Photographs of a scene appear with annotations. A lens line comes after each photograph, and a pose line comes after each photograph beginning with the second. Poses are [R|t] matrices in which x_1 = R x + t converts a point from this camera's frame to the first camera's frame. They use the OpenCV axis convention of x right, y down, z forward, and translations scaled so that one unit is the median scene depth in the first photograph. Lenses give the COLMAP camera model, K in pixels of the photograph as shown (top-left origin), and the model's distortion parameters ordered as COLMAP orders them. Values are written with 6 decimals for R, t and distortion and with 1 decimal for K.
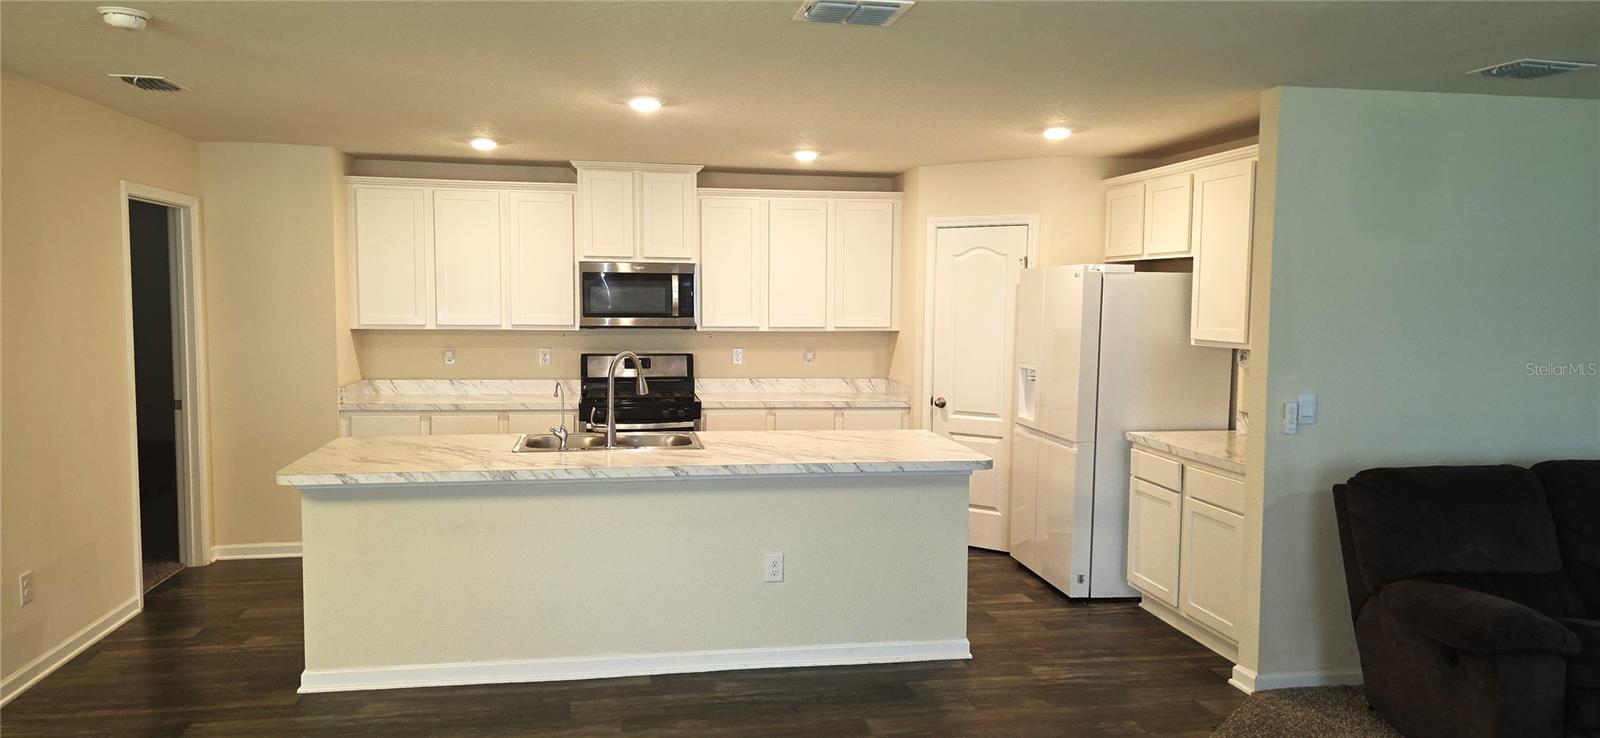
lens RADIAL K [[1078.9, 0, 800.0], [0, 1078.9, 369.0], [0, 0, 1]] dist [0.006965, -0.000230]
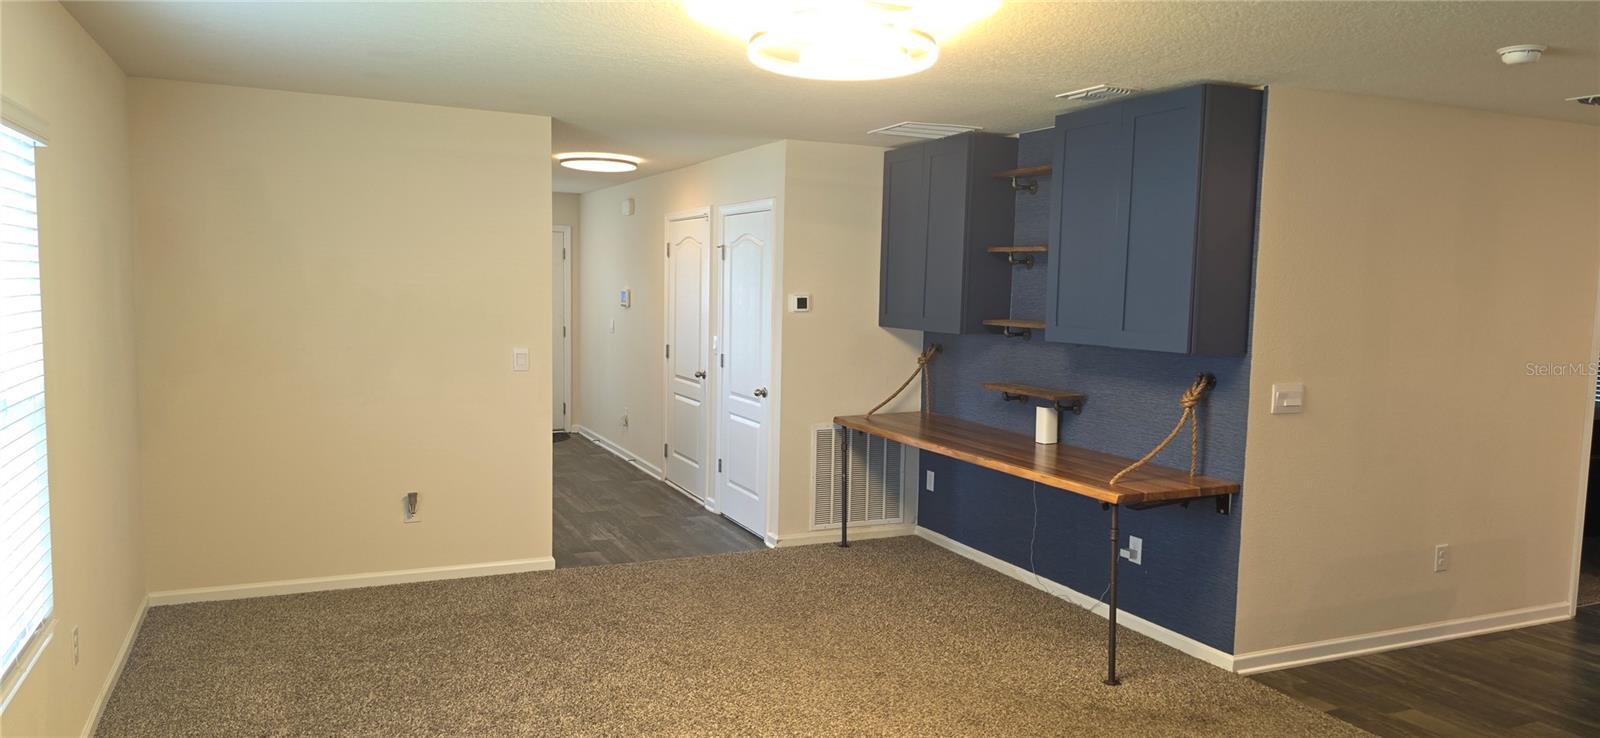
lens RADIAL K [[1078.9, 0, 800.0], [0, 1078.9, 369.0], [0, 0, 1]] dist [0.006965, -0.000230]
pose [[0.225967, 0.067928, -0.971764, 0.257773], [-0.085238, 0.995118, 0.049740, 0.001200], [0.970399, 0.071592, 0.230654, 0.052199]]
